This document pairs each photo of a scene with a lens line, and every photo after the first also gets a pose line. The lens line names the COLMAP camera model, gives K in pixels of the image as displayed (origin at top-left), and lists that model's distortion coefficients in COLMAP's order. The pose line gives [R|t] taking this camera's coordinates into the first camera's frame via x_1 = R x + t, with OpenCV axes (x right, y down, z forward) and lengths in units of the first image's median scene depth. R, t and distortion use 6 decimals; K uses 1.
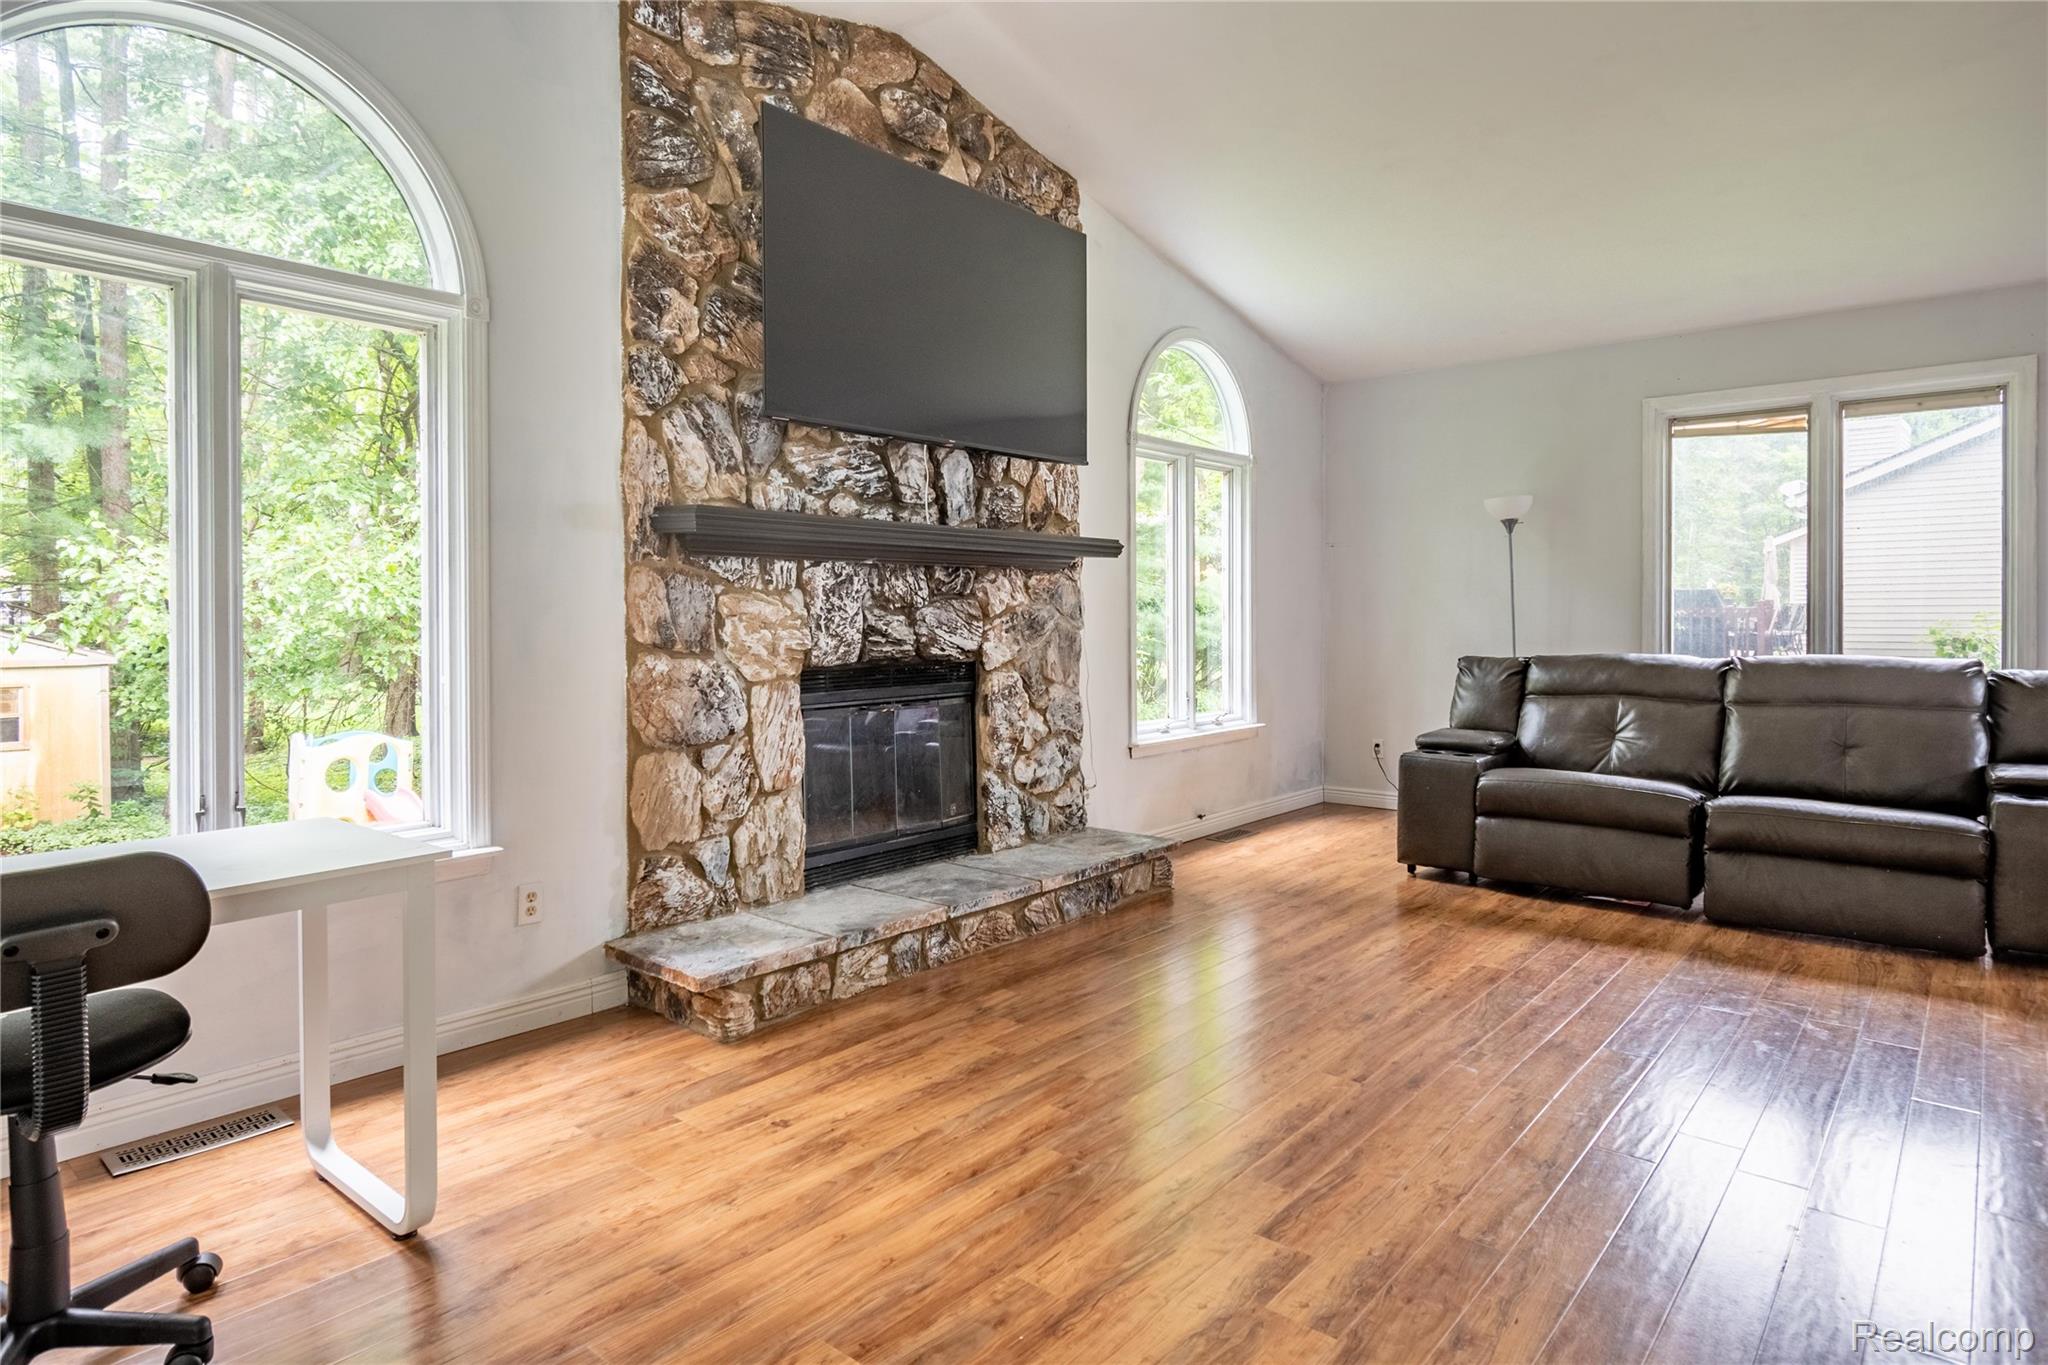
lens RADIAL K [[1161.3, 0, 1011.4], [0, 1161.3, 625.4], [0, 0, 1]] dist [-0.001732, -0.002252]
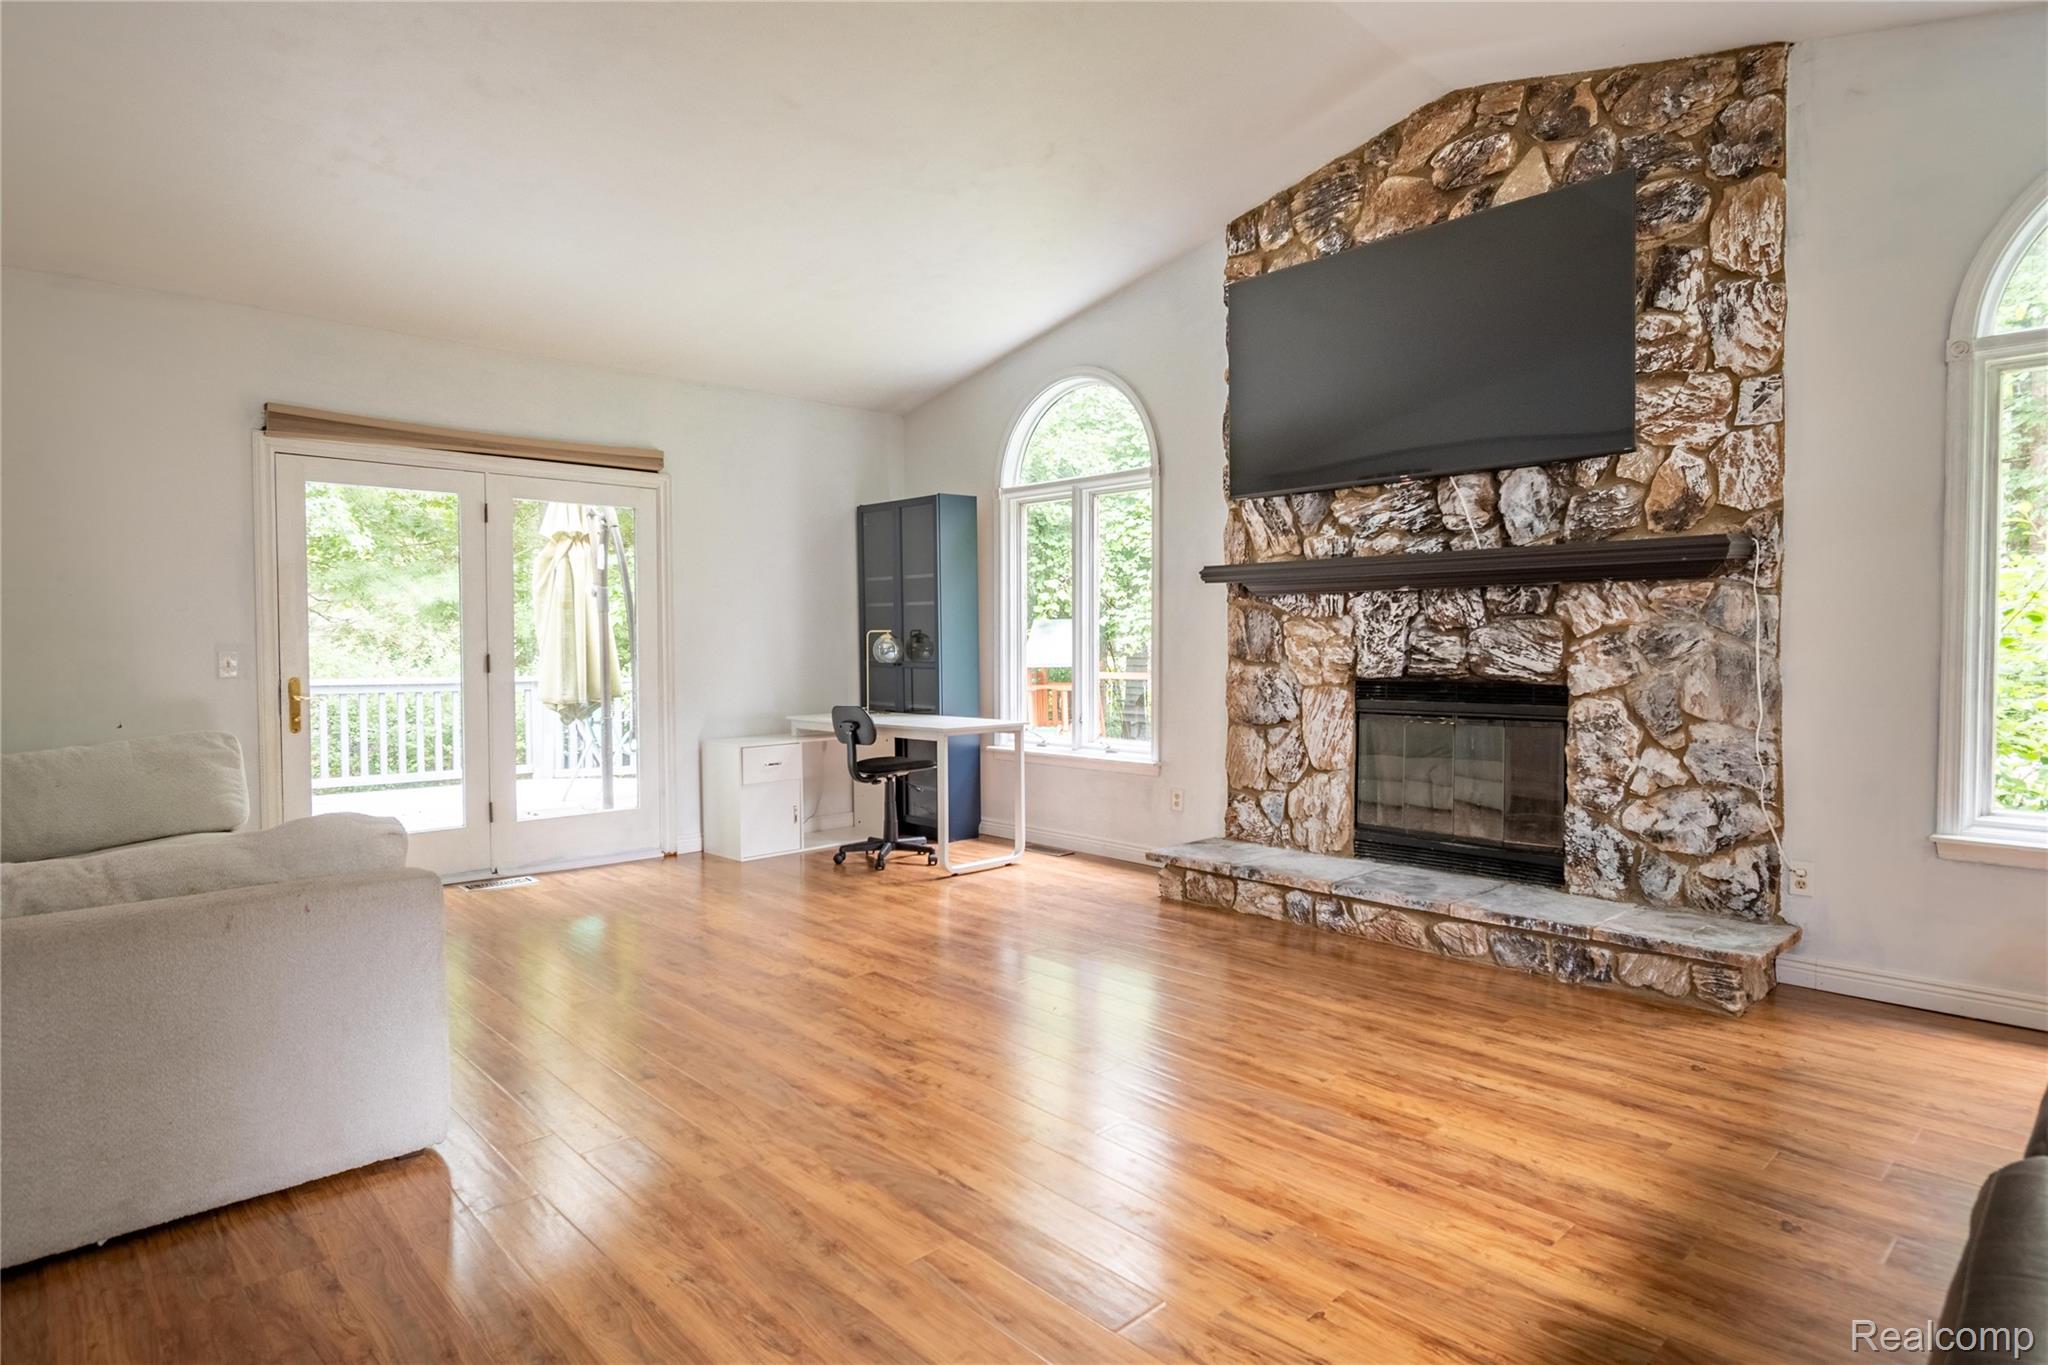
lens RADIAL K [[1131.9, 0, 1036.4], [0, 1131.9, 679.0], [0, 0, 1]] dist [-0.001564, -0.000418]
pose [[-0.113755, 0.036626, -0.992833, 1.152519], [-0.004945, 0.999287, 0.037431, -0.007141], [0.993496, 0.009167, -0.113493, 0.857304]]
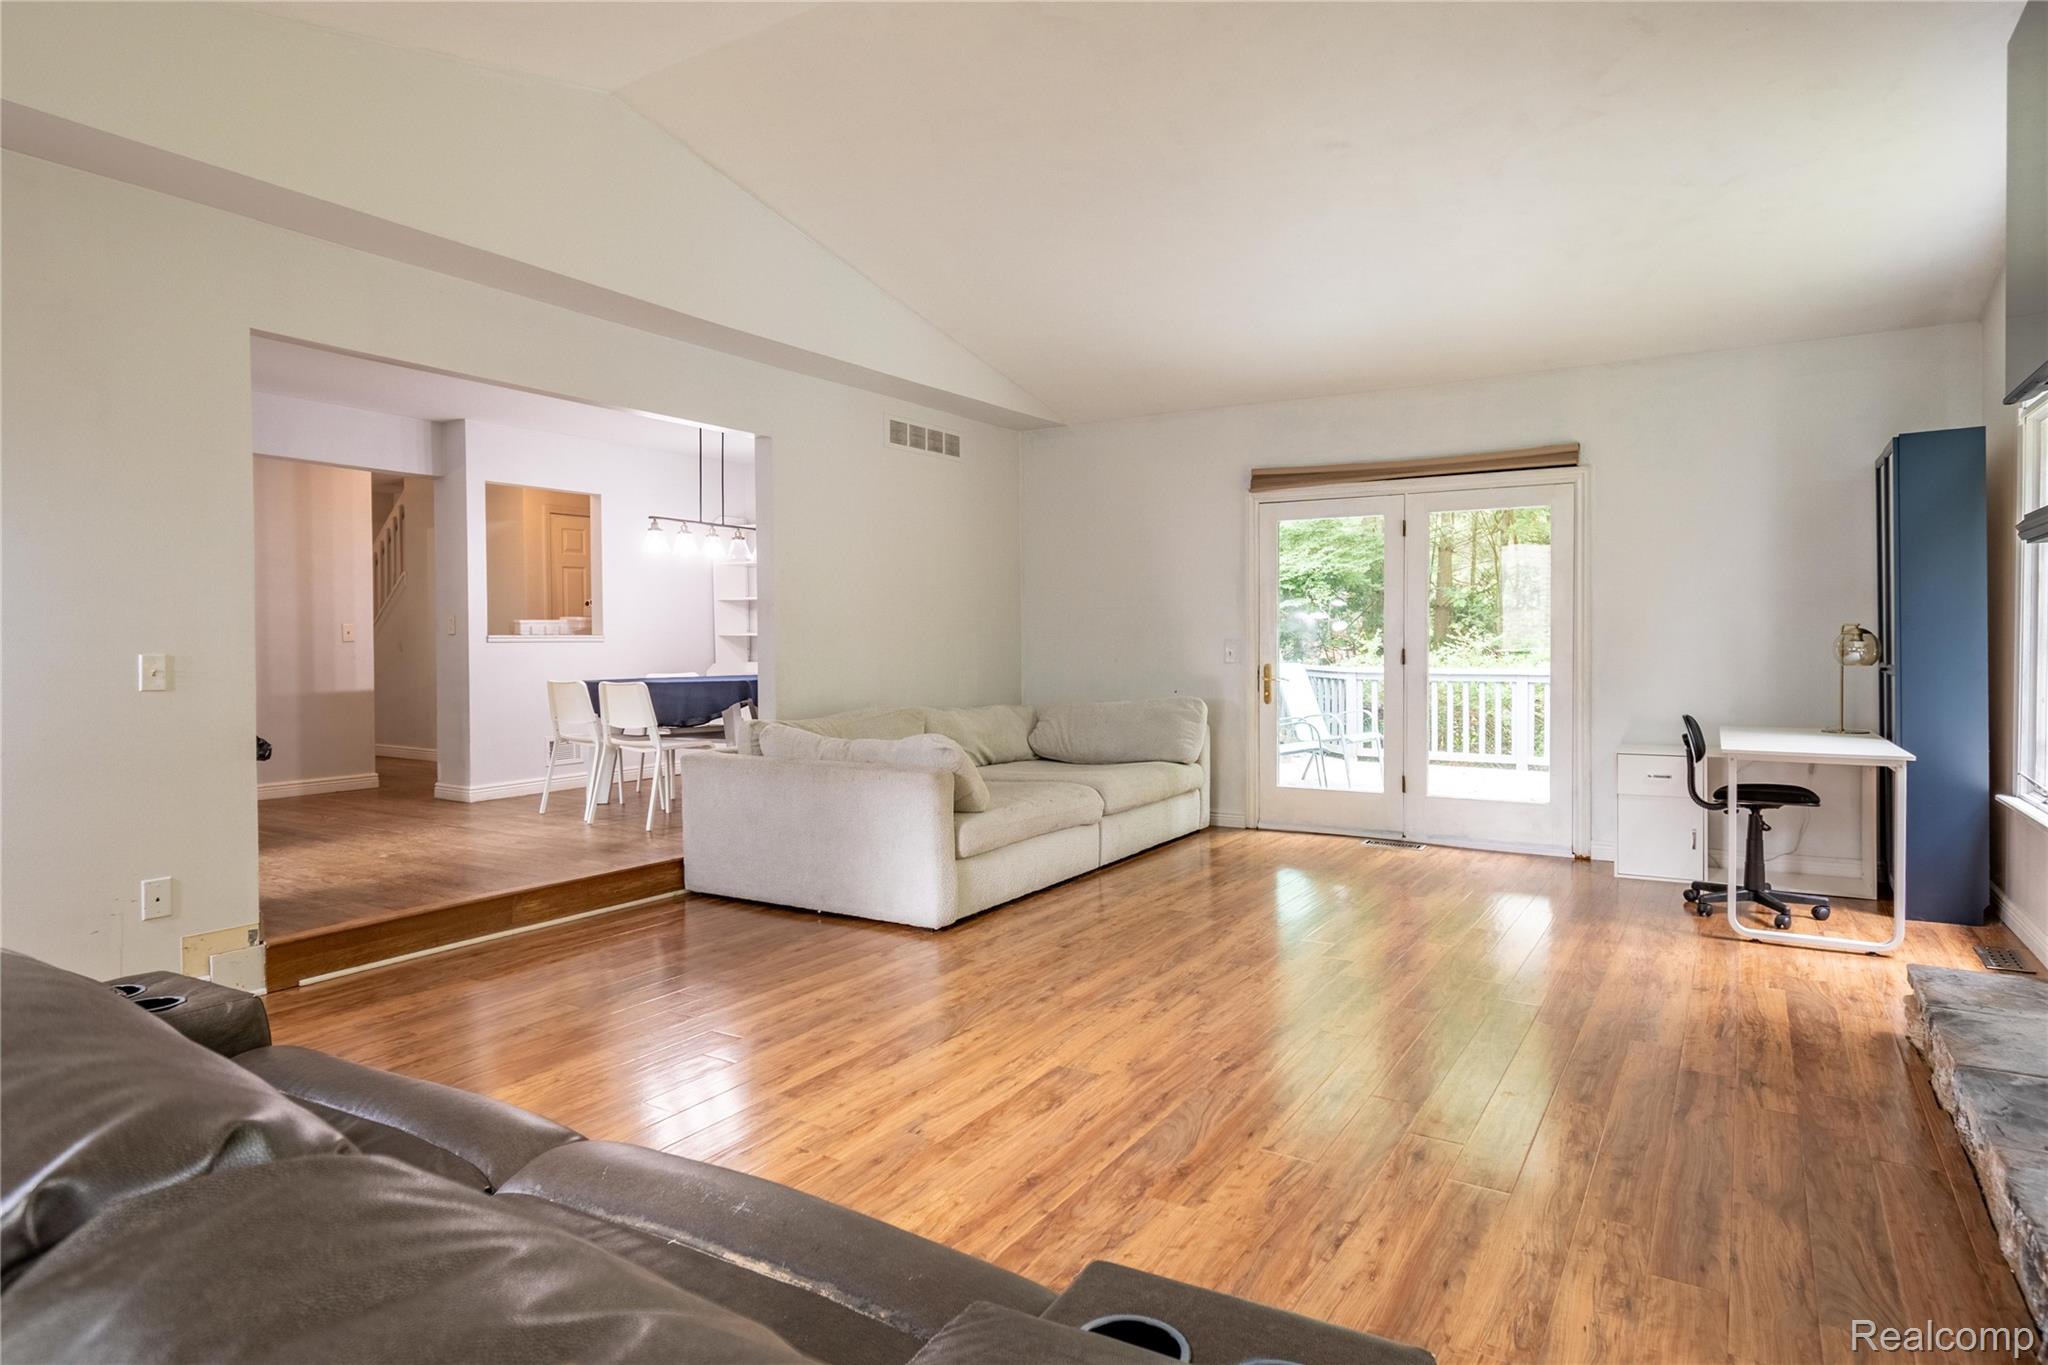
lens RADIAL K [[1161.3, 0, 1011.4], [0, 1161.3, 625.4], [0, 0, 1]] dist [-0.001732, -0.002252]
pose [[-0.991248, 0.003148, -0.131978, 0.596589], [0.003459, 0.999992, -0.002130, -0.013549], [0.131970, -0.002568, -0.991250, 1.650901]]
